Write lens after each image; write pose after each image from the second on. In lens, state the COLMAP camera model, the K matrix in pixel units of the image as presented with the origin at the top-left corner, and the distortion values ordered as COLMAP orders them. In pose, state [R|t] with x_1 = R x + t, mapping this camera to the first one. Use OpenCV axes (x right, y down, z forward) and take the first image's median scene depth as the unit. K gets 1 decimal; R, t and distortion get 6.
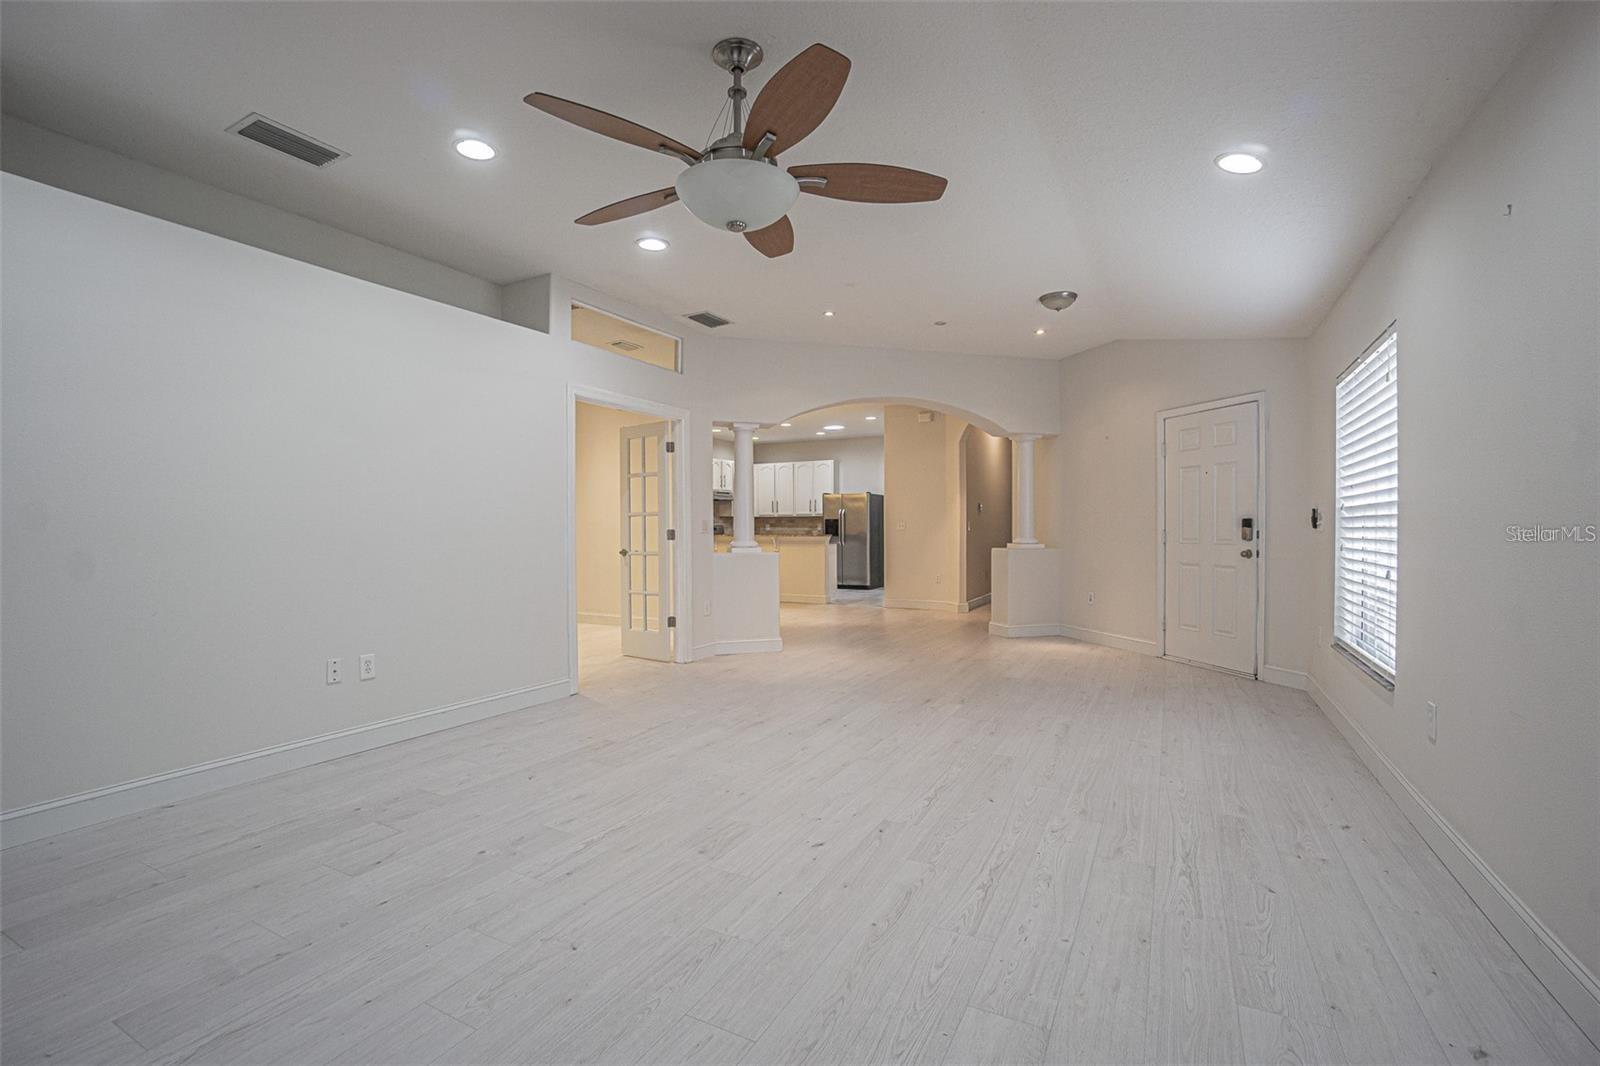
lens RADIAL K [[704.6, 0, 797.0], [0, 704.6, 555.9], [0, 0, 1]] dist [-0.000883, -0.000016]
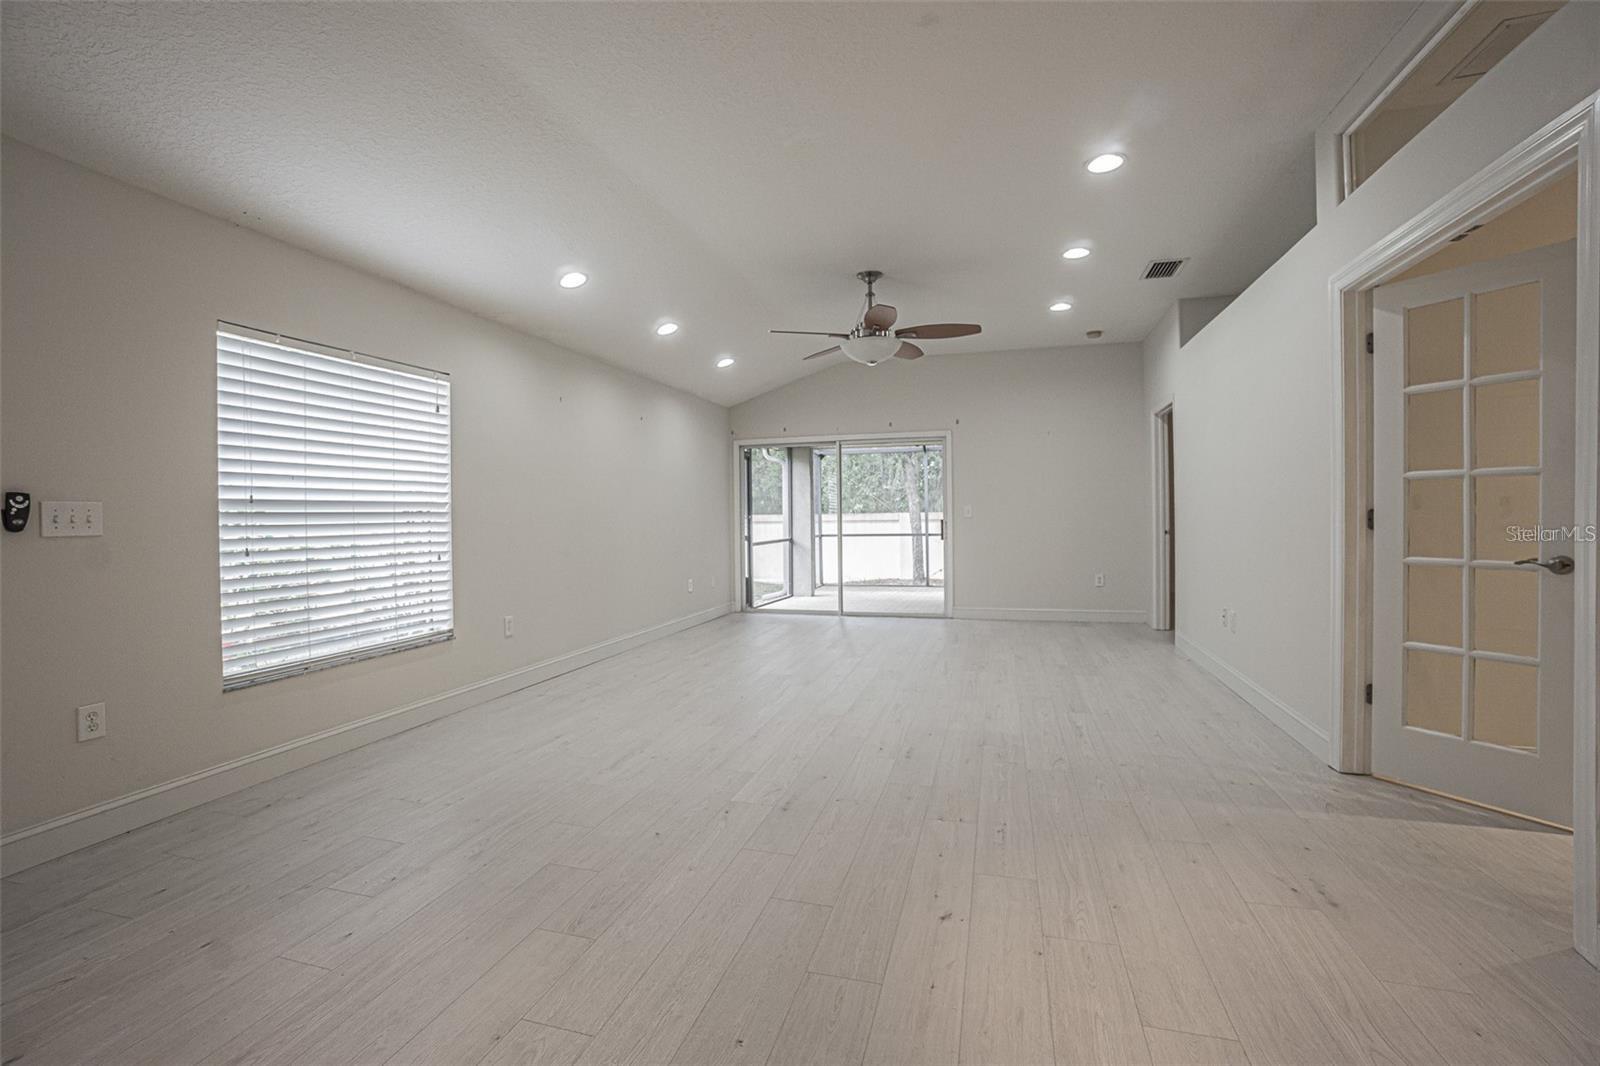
lens RADIAL K [[740.7, 0, 805.7], [0, 740.7, 521.5], [0, 0, 1]] dist [-0.000474, 0.000089]
pose [[-0.975488, 0.020722, -0.219077, 0.377810], [0.011047, 0.998912, 0.045297, -0.079157], [0.219777, 0.041767, -0.974656, 2.010415]]
